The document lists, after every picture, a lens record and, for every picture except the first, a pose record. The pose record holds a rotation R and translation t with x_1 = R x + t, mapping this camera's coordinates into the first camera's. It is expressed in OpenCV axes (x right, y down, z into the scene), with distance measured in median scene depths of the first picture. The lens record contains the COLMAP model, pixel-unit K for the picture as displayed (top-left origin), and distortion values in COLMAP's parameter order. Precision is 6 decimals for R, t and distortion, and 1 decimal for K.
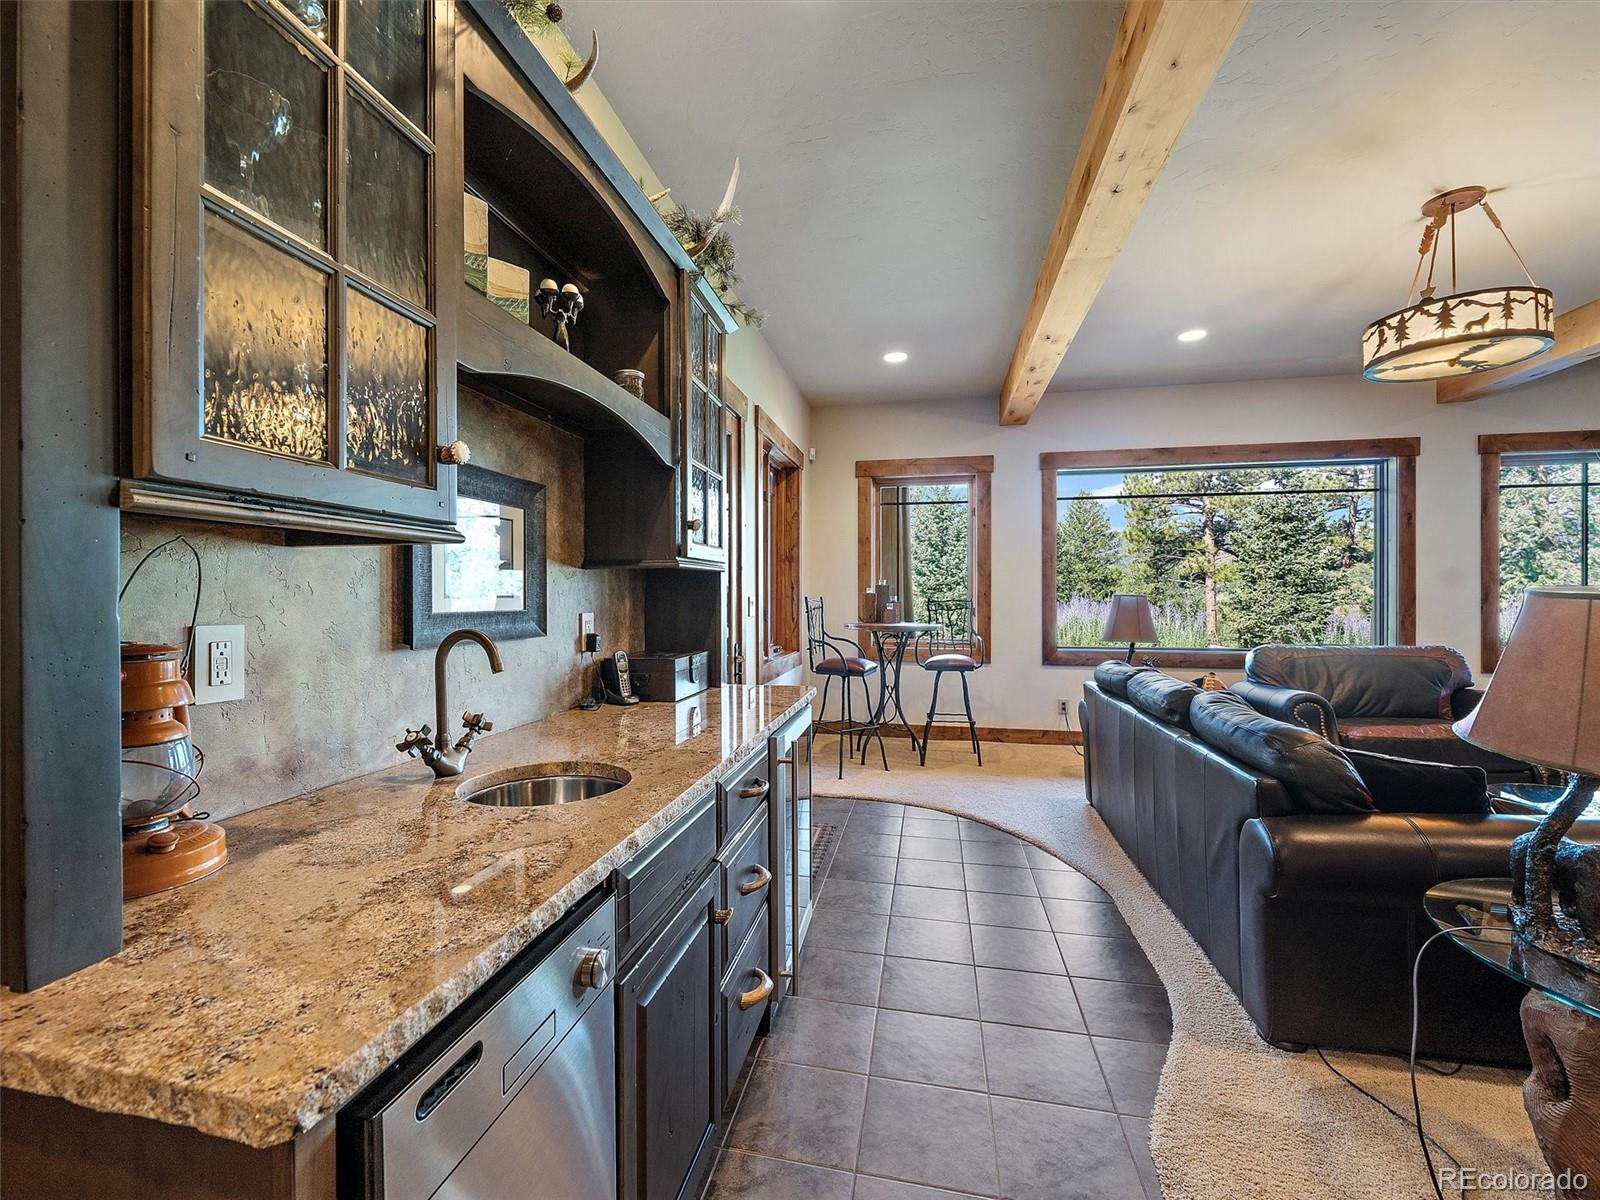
lens RADIAL K [[666.7, 0, 780.4], [0, 666.7, 597.0], [0, 0, 1]] dist [-0.002755, -0.000552]
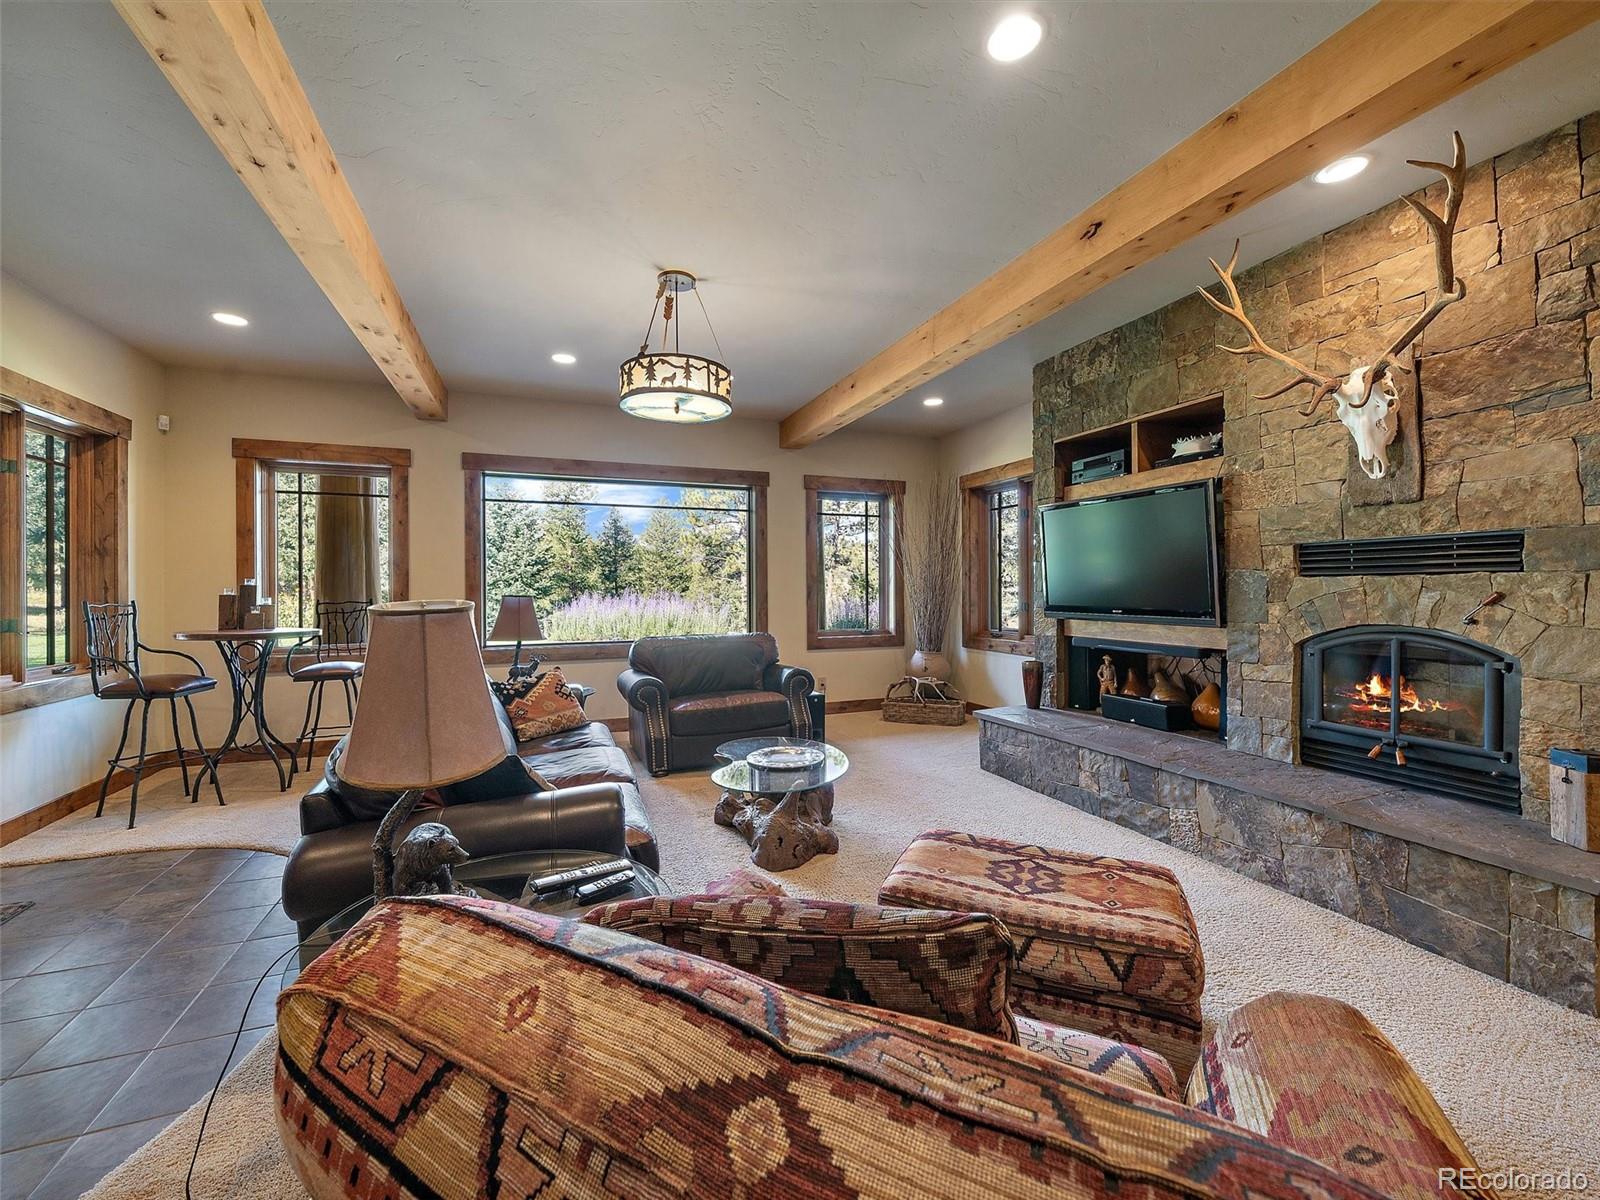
lens RADIAL K [[634.8, 0, 768.3], [0, 634.8, 588.6], [0, 0, 1]] dist [-0.000746, -0.000096]
pose [[0.840746, -0.002754, 0.541423, 0.342937], [0.005200, 0.999982, -0.002988, -0.009230], [-0.541405, 0.005328, 0.840745, -0.062143]]
